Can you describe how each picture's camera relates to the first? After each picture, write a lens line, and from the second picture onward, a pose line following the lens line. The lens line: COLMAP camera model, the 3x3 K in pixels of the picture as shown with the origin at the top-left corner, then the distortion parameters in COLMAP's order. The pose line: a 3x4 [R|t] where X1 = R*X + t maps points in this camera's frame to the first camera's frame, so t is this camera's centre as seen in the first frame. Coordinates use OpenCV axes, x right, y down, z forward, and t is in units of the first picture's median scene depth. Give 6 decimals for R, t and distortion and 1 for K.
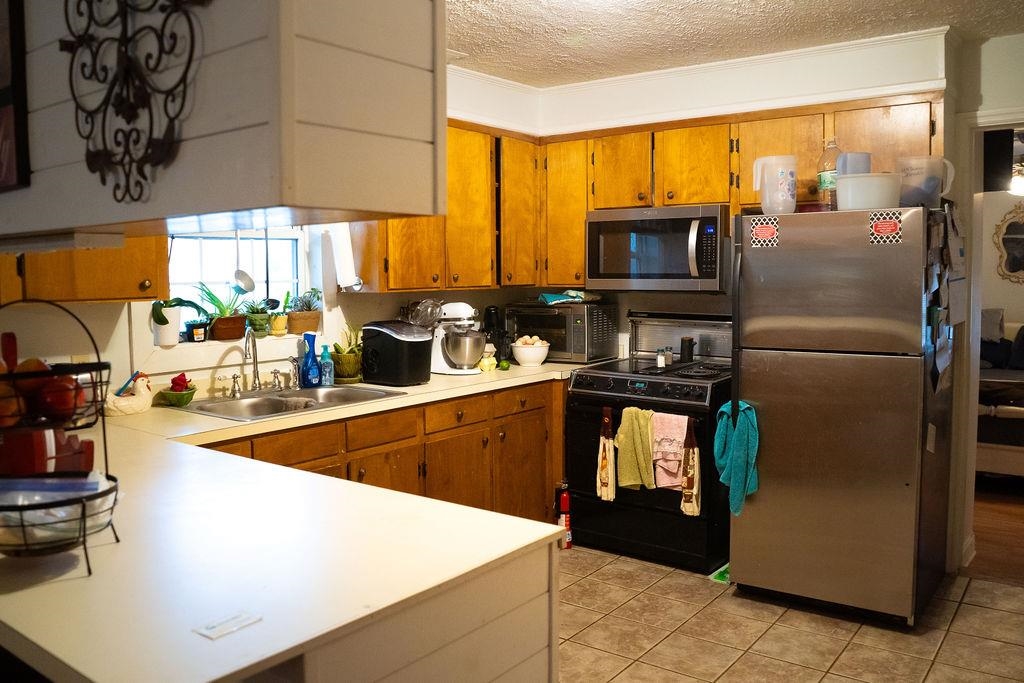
lens RADIAL K [[832.6, 0, 512.0], [0, 832.6, 341.5], [0, 0, 1]] dist [-0.124951, 0.112821]
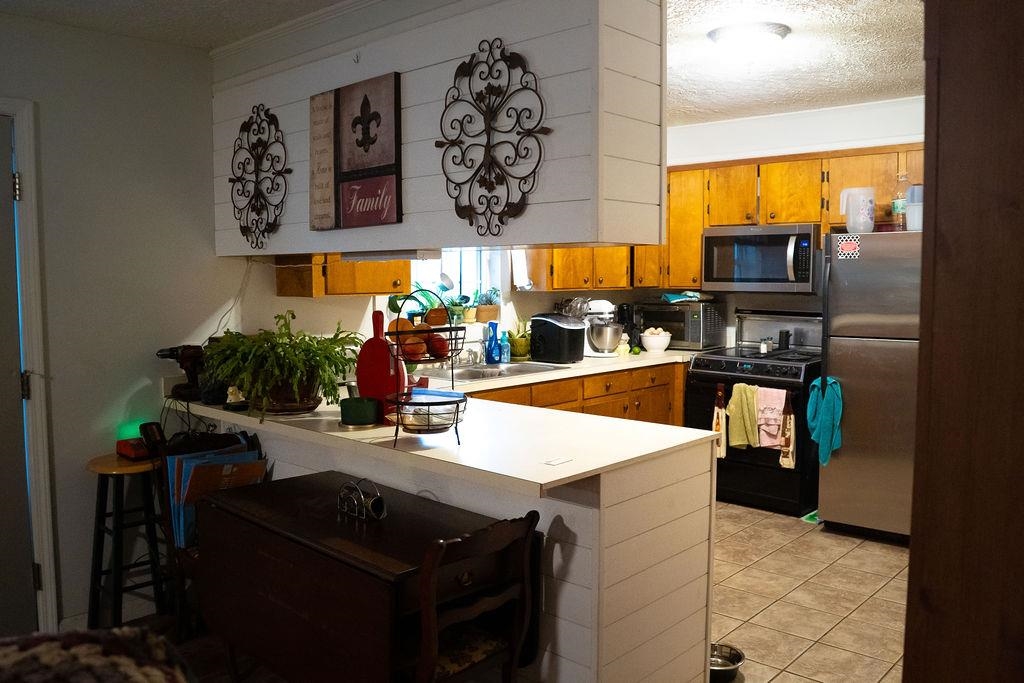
lens RADIAL K [[832.6, 0, 512.0], [0, 832.6, 341.5], [0, 0, 1]] dist [-0.124951, 0.112821]
pose [[0.995371, 0.012173, -0.095337, -0.086353], [-0.012568, 0.999915, -0.003546, 0.024569], [0.095286, 0.004727, 0.995439, -0.296303]]
